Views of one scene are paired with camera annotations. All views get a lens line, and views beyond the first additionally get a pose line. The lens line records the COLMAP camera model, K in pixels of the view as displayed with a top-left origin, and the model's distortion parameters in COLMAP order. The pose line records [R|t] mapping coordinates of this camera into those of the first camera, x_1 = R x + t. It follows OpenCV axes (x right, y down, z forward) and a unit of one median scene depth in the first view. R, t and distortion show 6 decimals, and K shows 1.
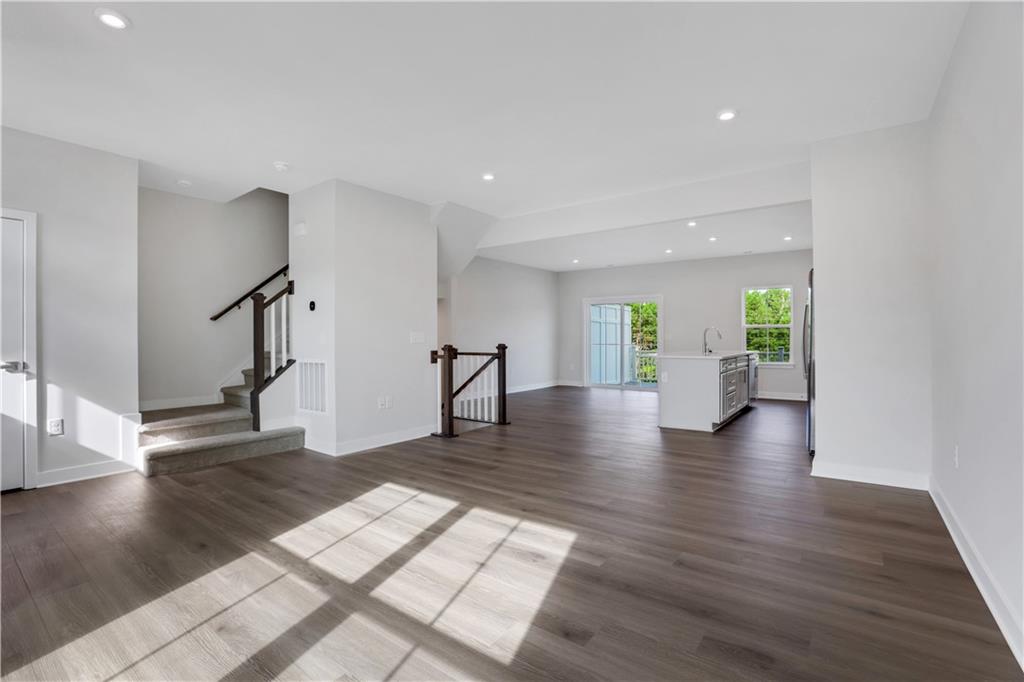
lens RADIAL K [[480.1, 0, 508.1], [0, 480.1, 338.6], [0, 0, 1]] dist [-0.083225, 0.031739]
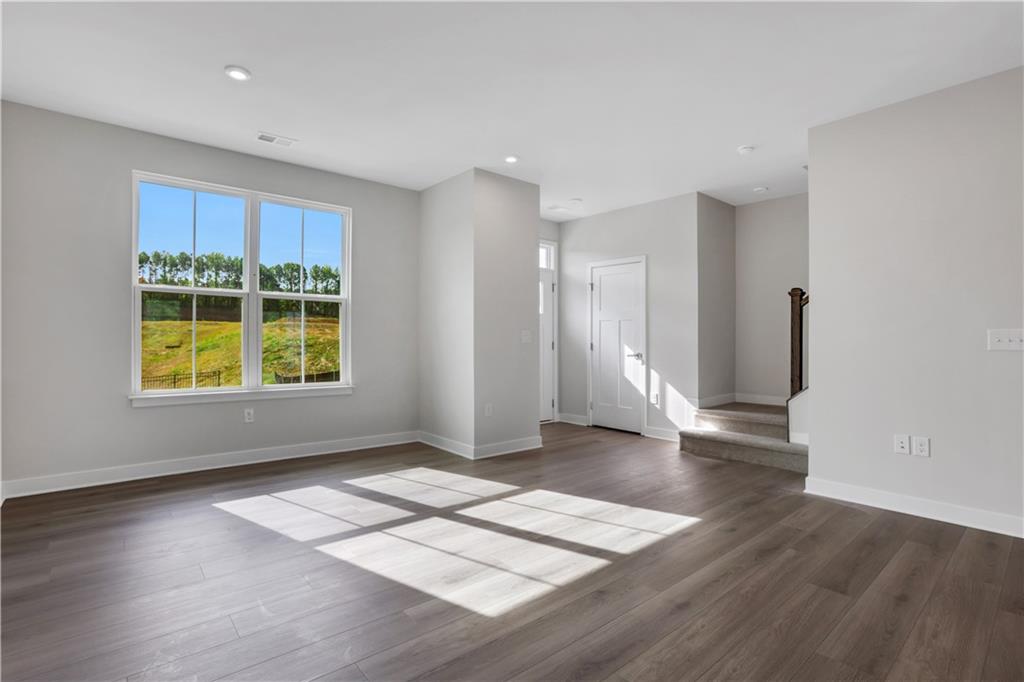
lens RADIAL K [[491.2, 0, 508.2], [0, 491.2, 338.0], [0, 0, 1]] dist [-0.078368, 0.034670]
pose [[-0.215208, 0.001515, -0.976567, 0.784985], [-0.004900, 0.999985, 0.002631, -0.003529], [0.976556, 0.005352, -0.215197, 1.088584]]
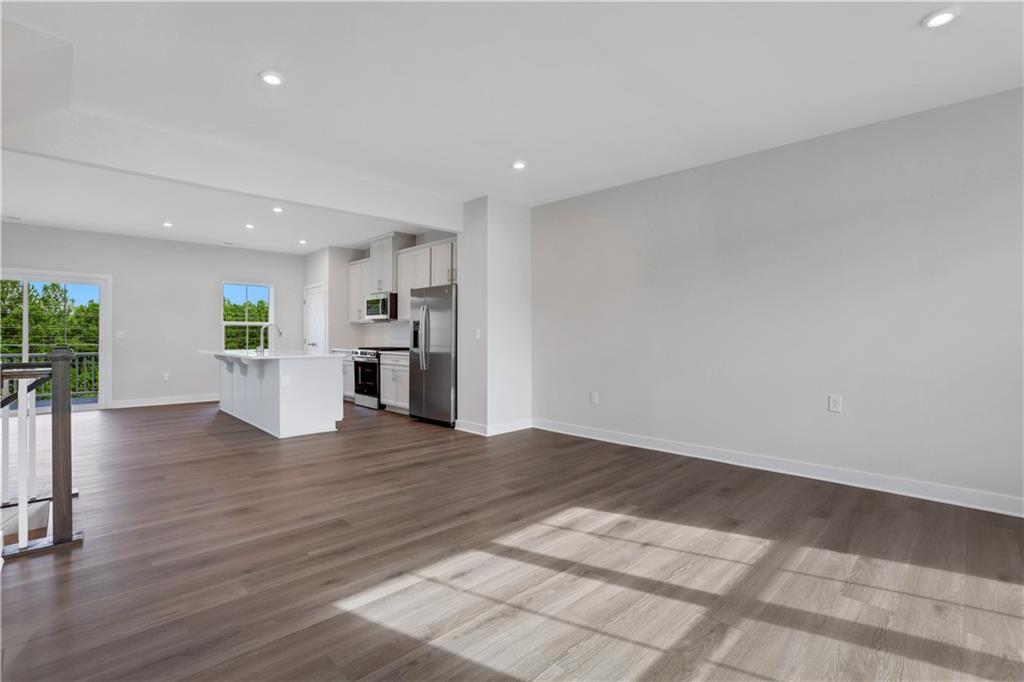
lens RADIAL K [[471.3, 0, 508.6], [0, 471.3, 337.2], [0, 0, 1]] dist [-0.077969, 0.030356]
pose [[0.150824, 0.001232, 0.988560, -0.946949], [-0.003437, 0.999994, -0.000722, -0.001265], [-0.988555, -0.003289, 0.150827, 0.936547]]
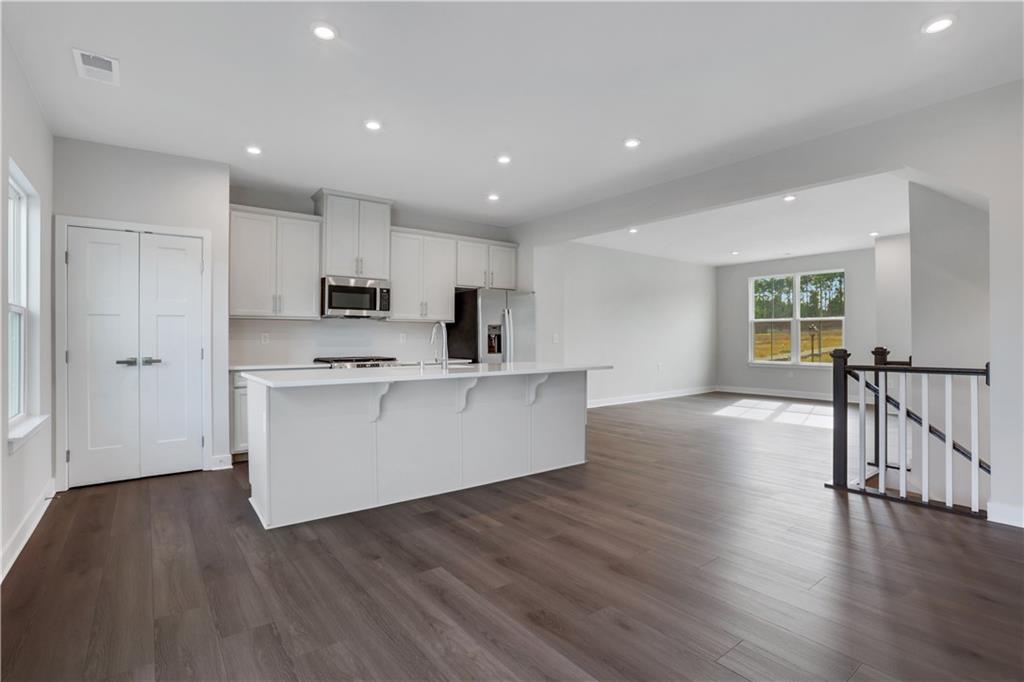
lens RADIAL K [[491.2, 0, 508.2], [0, 491.2, 338.0], [0, 0, 1]] dist [-0.078368, 0.034670]
pose [[-0.963731, 0.007029, 0.266784, 0.506926], [0.006097, 0.999972, -0.004321, -0.007406], [-0.266807, -0.002537, -0.963747, 3.669373]]
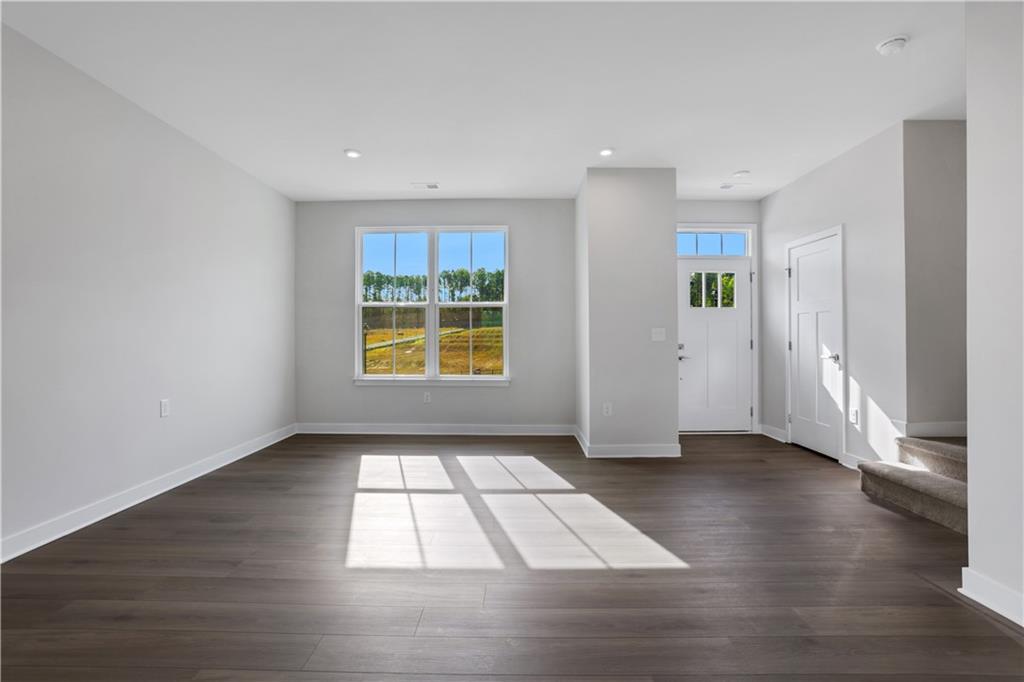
lens RADIAL K [[471.3, 0, 508.6], [0, 471.3, 337.2], [0, 0, 1]] dist [-0.077969, 0.030356]
pose [[-0.804564, 0.006094, -0.593835, 0.381243], [0.006289, 0.999979, 0.001741, -0.002190], [0.593833, -0.002334, -0.804585, 1.715595]]
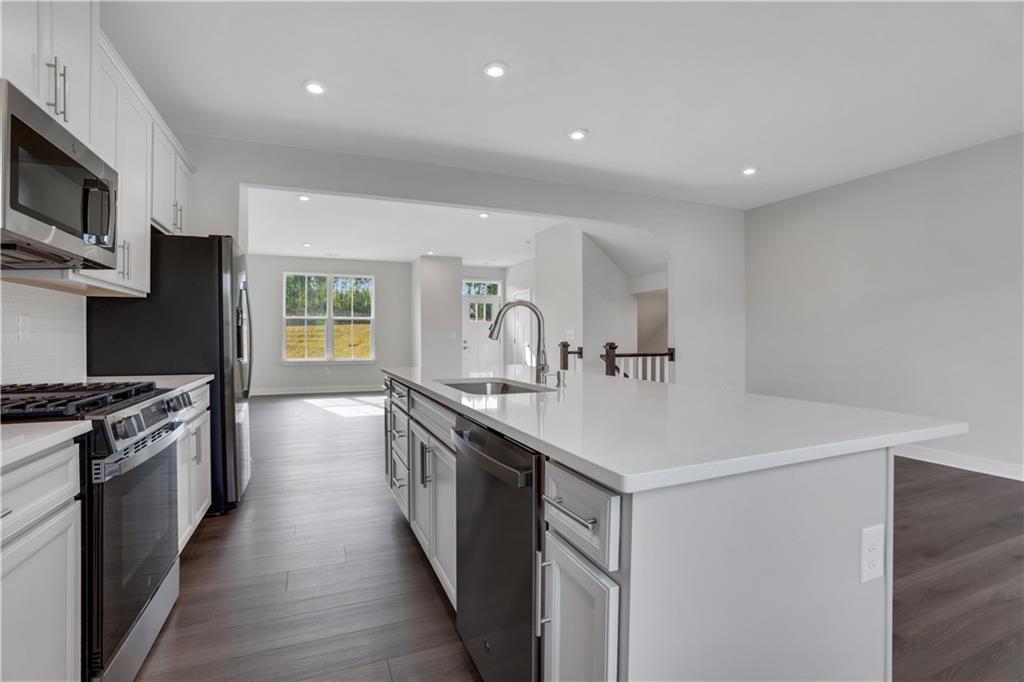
lens RADIAL K [[471.3, 0, 508.6], [0, 471.3, 337.2], [0, 0, 1]] dist [-0.077969, 0.030356]
pose [[-0.503994, 0.006027, -0.863686, 1.717235], [0.003709, 0.999982, 0.004814, -0.007805], [0.863699, -0.000777, -0.504007, 2.761728]]
